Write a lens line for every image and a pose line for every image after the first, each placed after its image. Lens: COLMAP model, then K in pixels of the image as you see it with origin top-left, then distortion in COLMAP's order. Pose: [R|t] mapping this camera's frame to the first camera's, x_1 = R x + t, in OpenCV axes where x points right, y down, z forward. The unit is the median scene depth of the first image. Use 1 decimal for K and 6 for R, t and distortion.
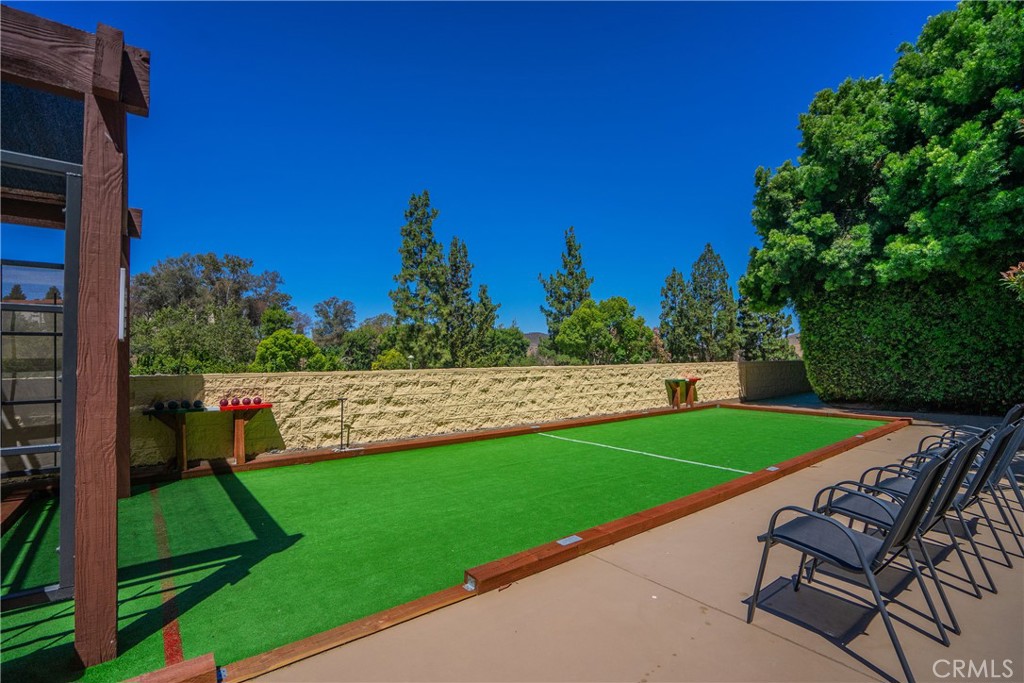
lens RADIAL K [[481.7, 0, 512.0], [0, 481.7, 341.5], [0, 0, 1]] dist [-0.000537, -0.000047]
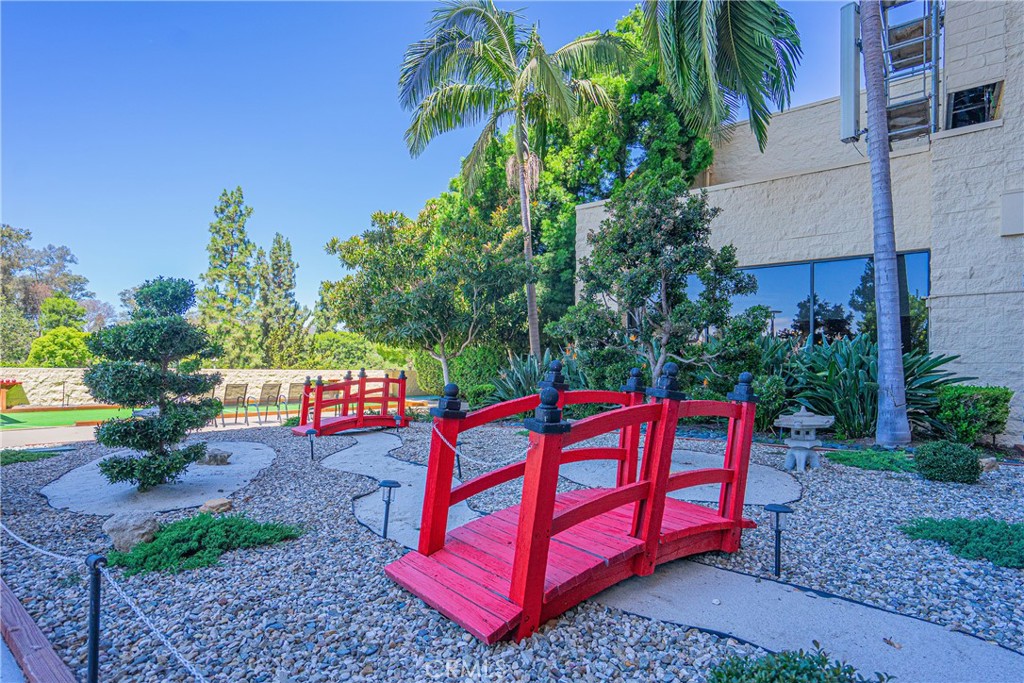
lens RADIAL K [[582.4, 0, 511.5], [0, 582.4, 354.1], [0, 0, 1]] dist [0.000318, 0.026191]
pose [[0.981511, 0.029995, 0.189040, 0.144053], [-0.032786, 0.999394, 0.011652, -0.012371], [-0.188576, -0.017635, 0.981900, -0.250826]]
